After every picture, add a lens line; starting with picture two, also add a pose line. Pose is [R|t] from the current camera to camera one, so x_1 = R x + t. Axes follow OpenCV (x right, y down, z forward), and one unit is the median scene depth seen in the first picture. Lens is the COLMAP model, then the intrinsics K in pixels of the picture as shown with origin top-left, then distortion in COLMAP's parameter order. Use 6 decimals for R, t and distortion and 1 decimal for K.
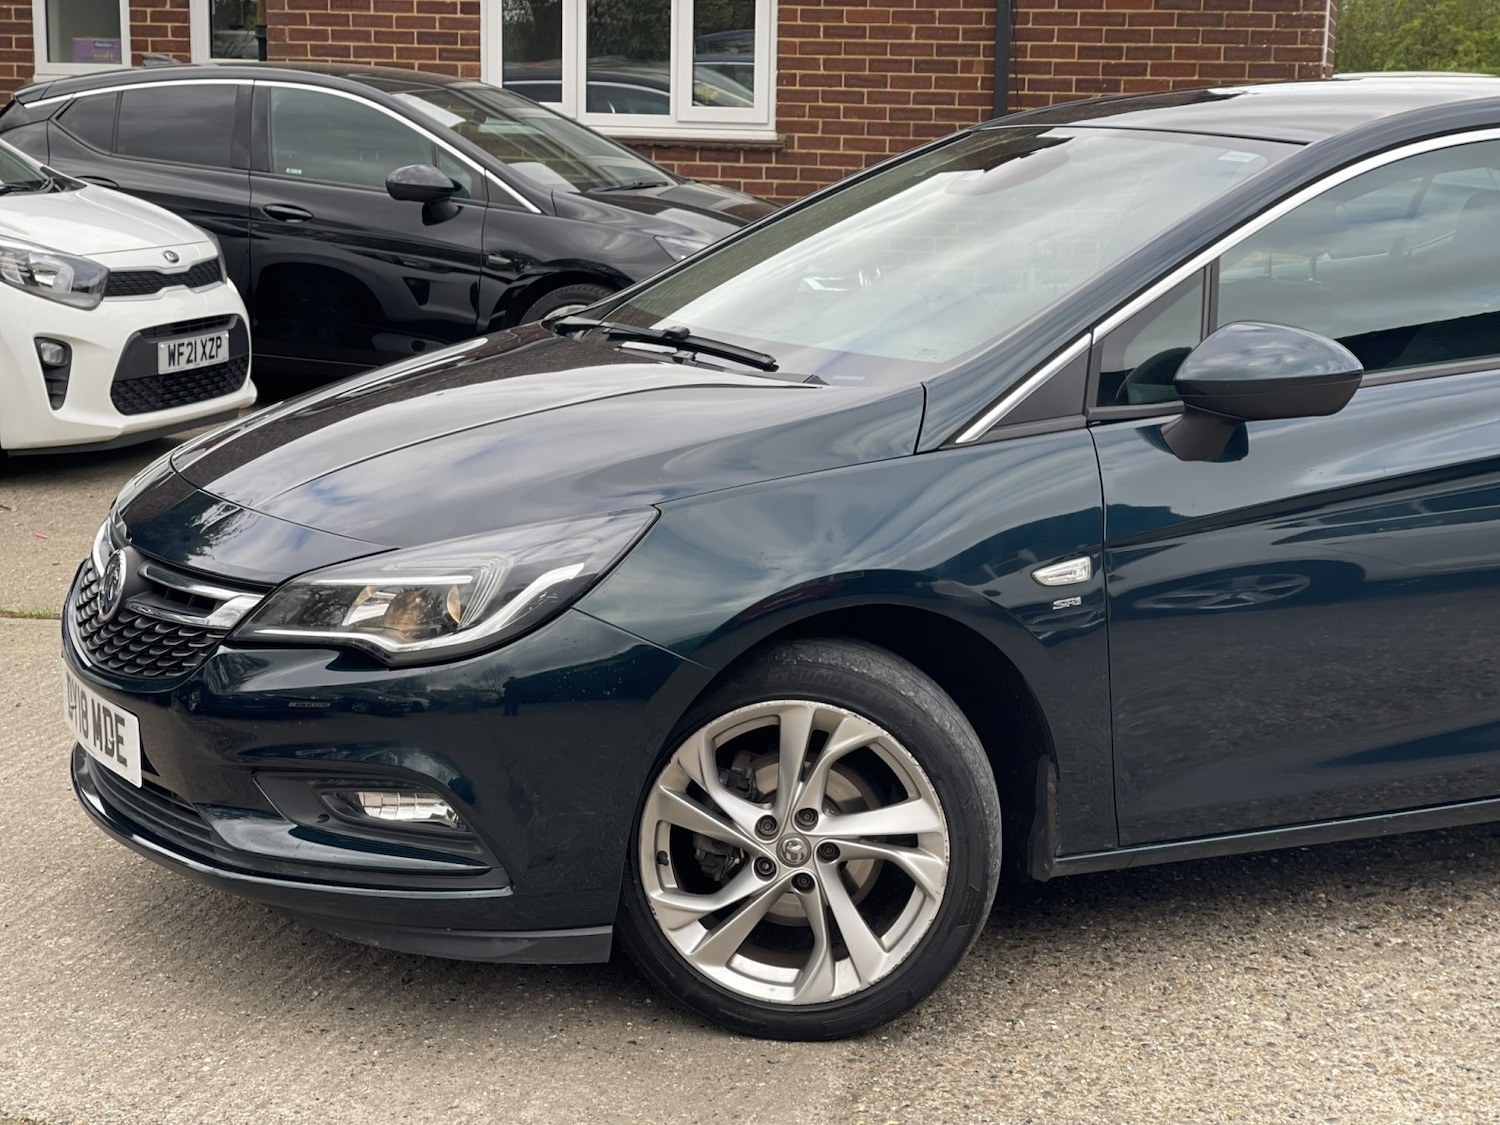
lens RADIAL K [[2786.1, 0, 749.5], [0, 2786.1, 539.9], [0, 0, 1]] dist [0.298510, -0.823108]
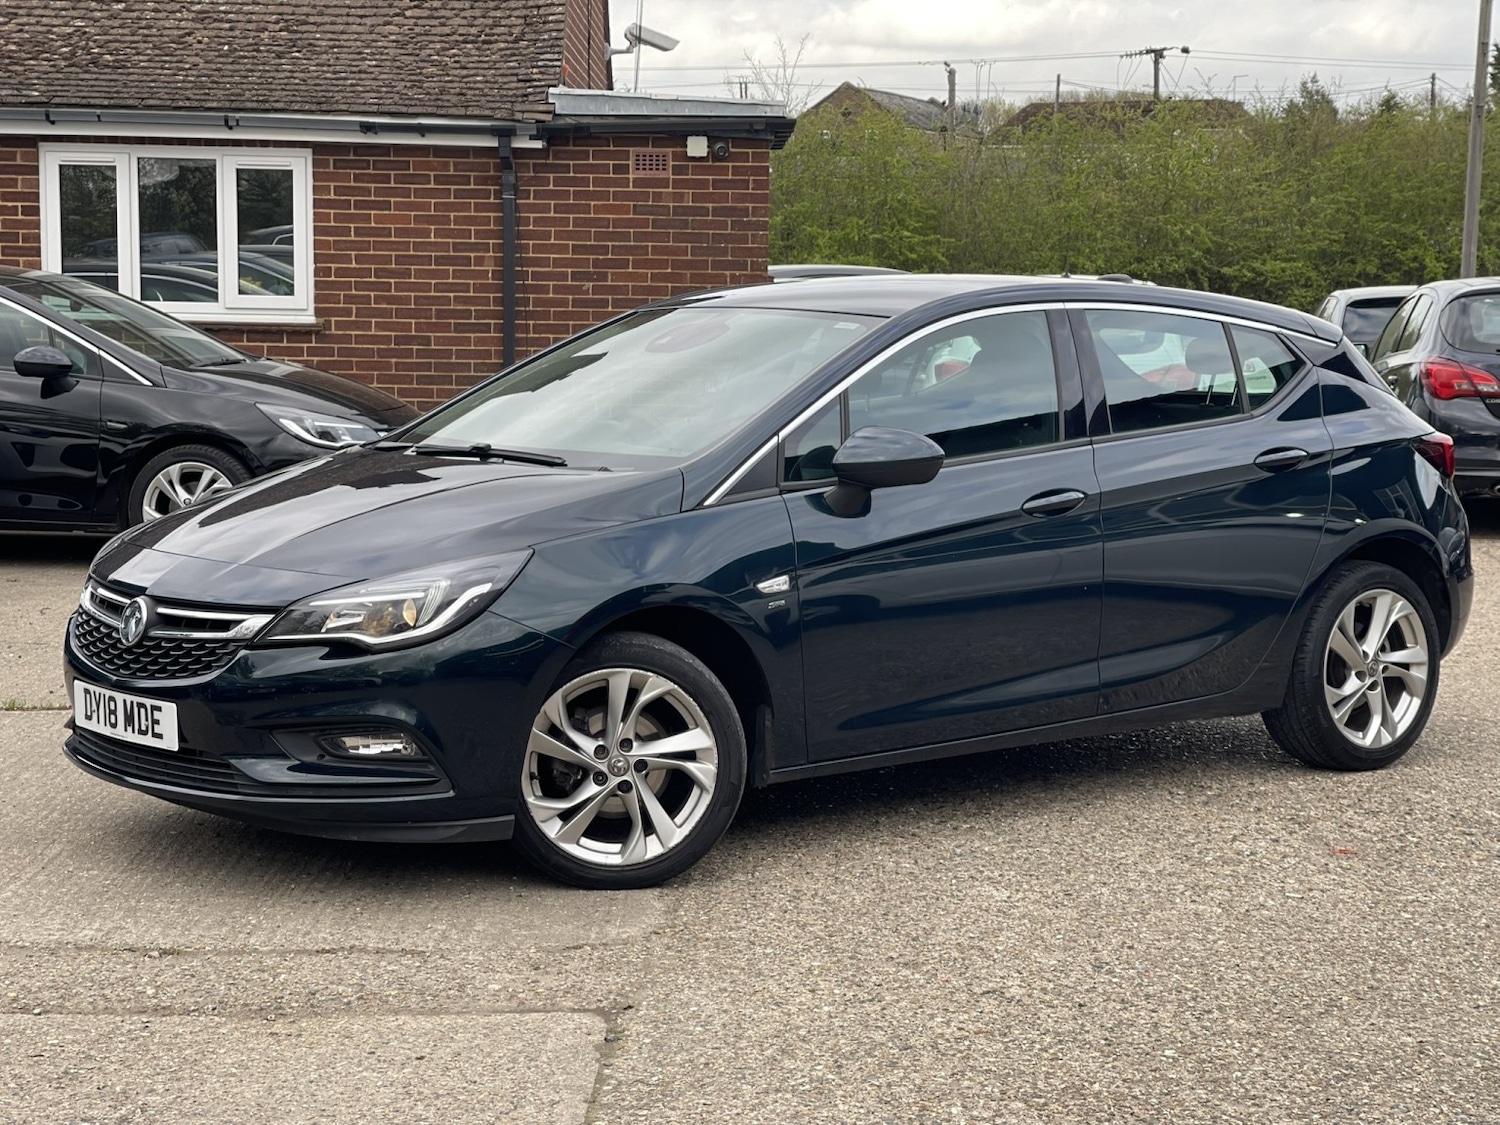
lens RADIAL K [[2790.0, 0, 743.0], [0, 2790.0, 539.1], [0, 0, 1]] dist [0.231002, -0.185759]
pose [[0.974694, -0.030569, 0.221444, -0.095648], [0.044972, 0.997167, -0.060295, 0.030237], [-0.218973, 0.068728, 0.973307, -0.202157]]
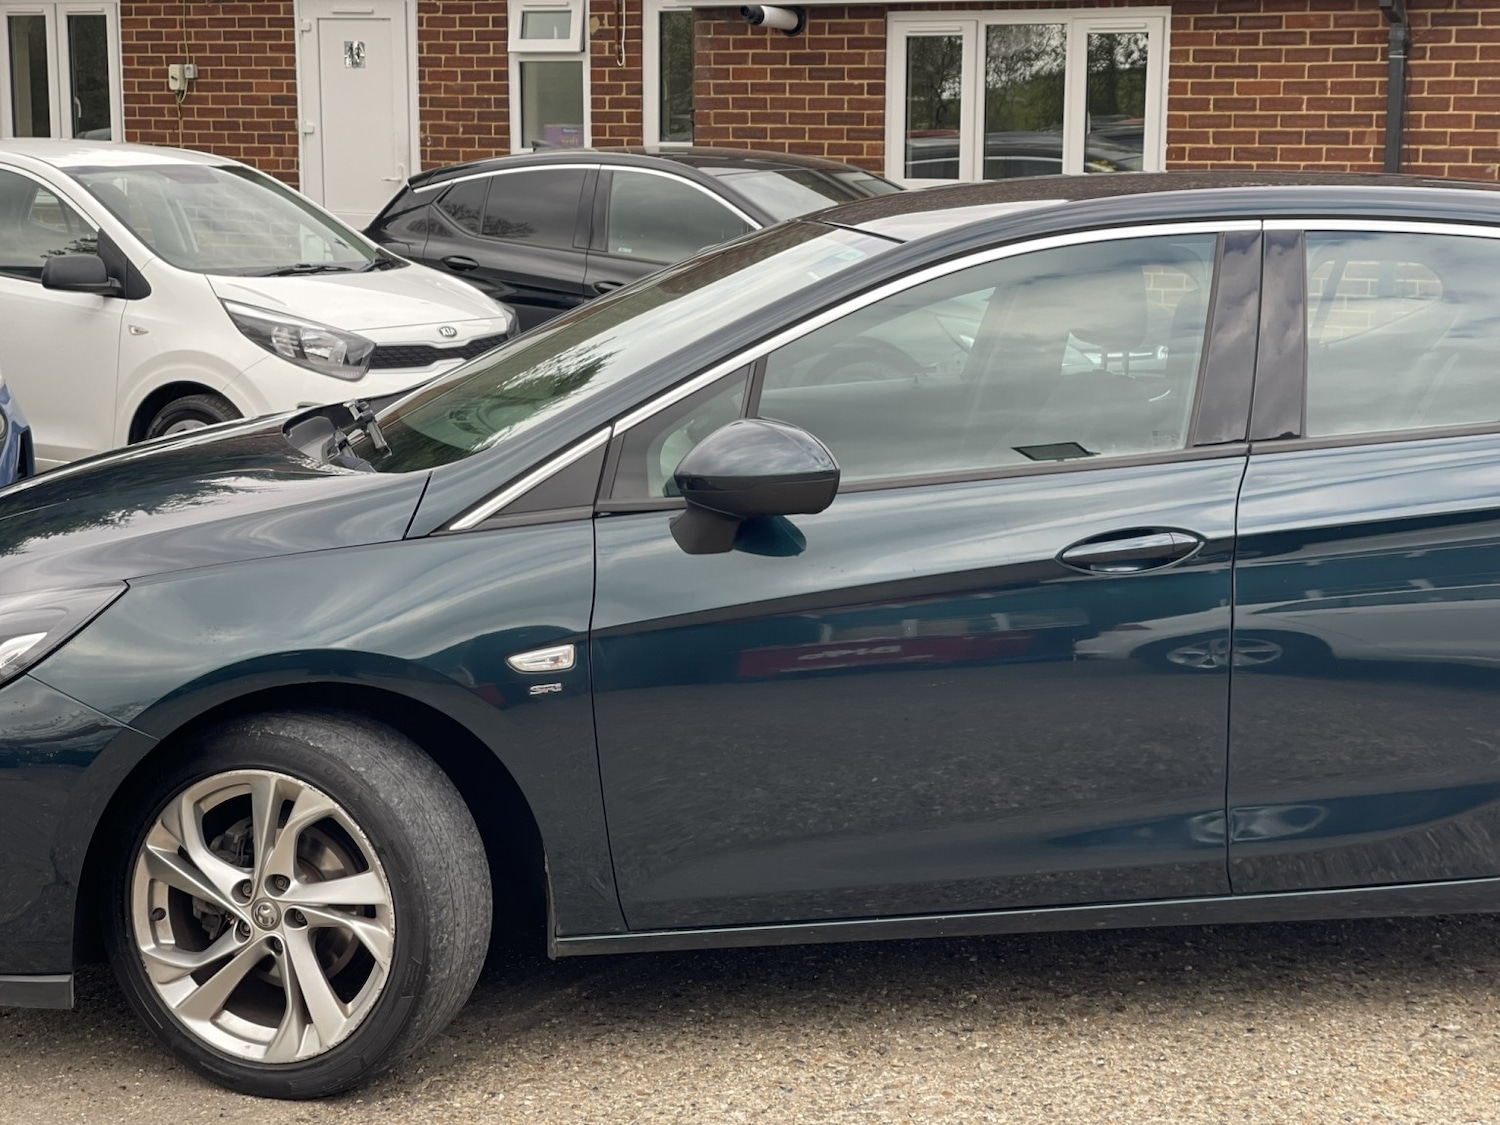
lens RADIAL K [[2786.1, 0, 749.5], [0, 2786.1, 539.9], [0, 0, 1]] dist [0.298510, -0.823108]
pose [[0.961605, 0.030061, -0.272786, 0.174665], [-0.036275, 0.999184, -0.017764, -0.006150], [0.272029, 0.026977, 0.961911, 0.011697]]
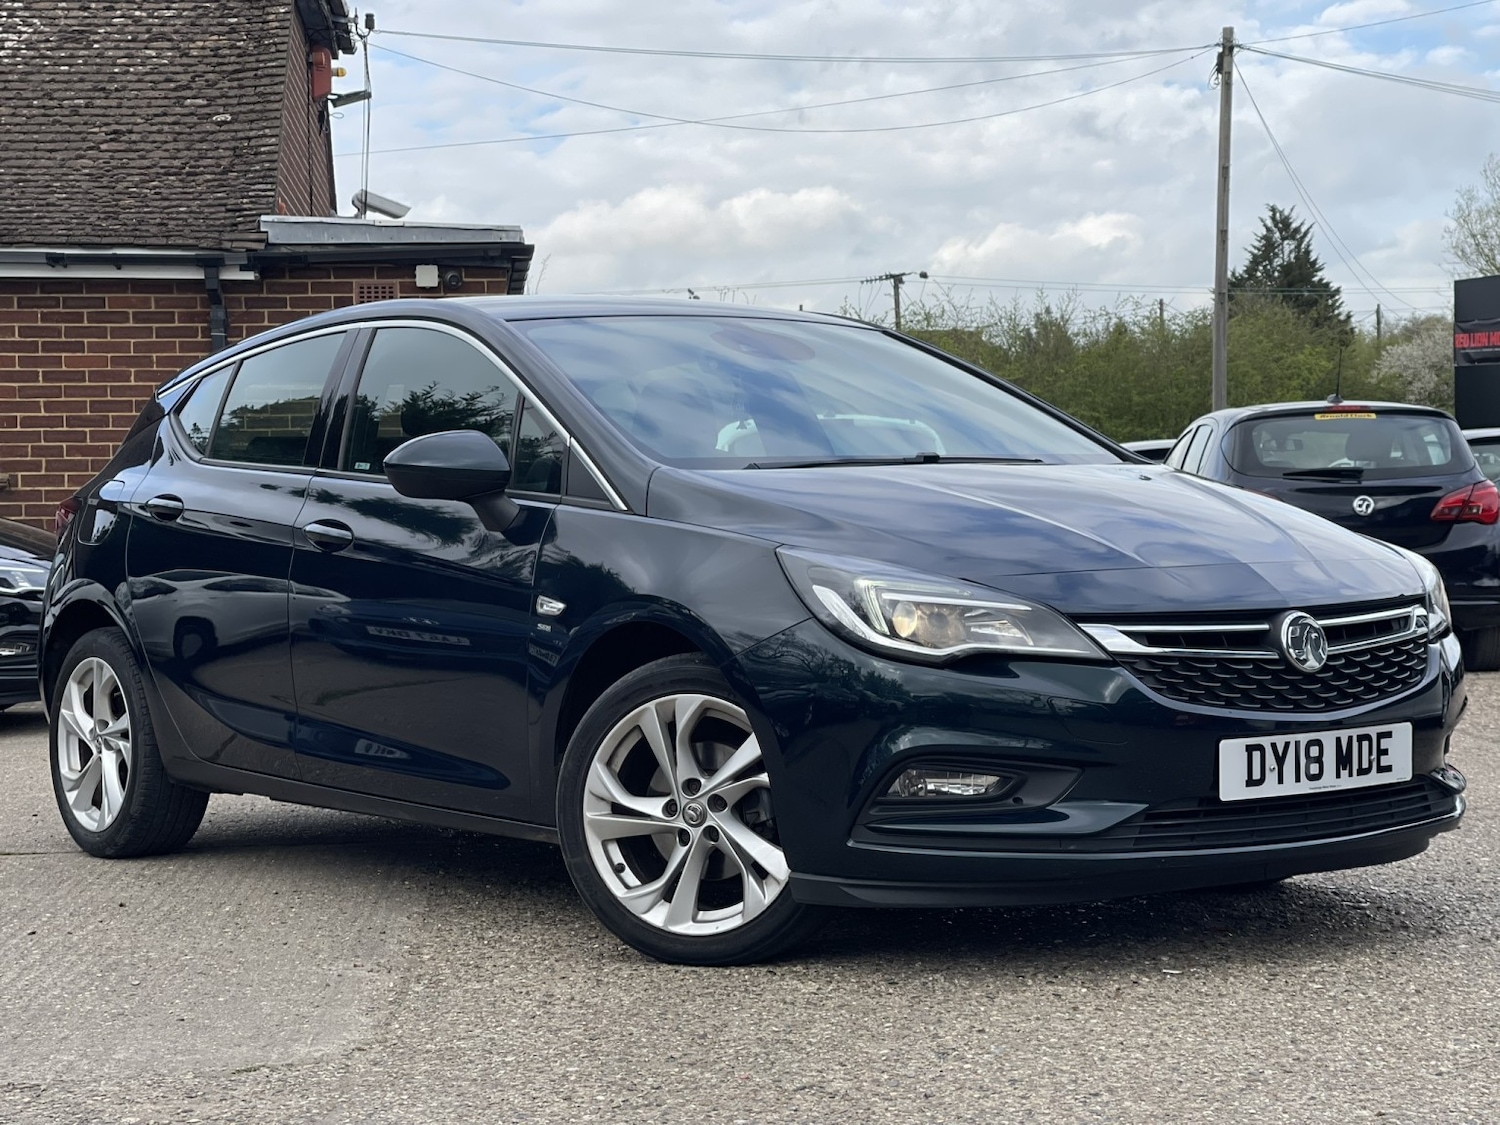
lens RADIAL K [[2788.8, 0, 755.4], [0, 2788.8, 538.6], [0, 0, 1]] dist [0.262454, -0.463261]
pose [[0.949131, -0.037778, 0.312607, -0.065673], [0.085615, 0.986337, -0.140745, 0.062216], [-0.303019, 0.160349, 0.939398, -0.082736]]
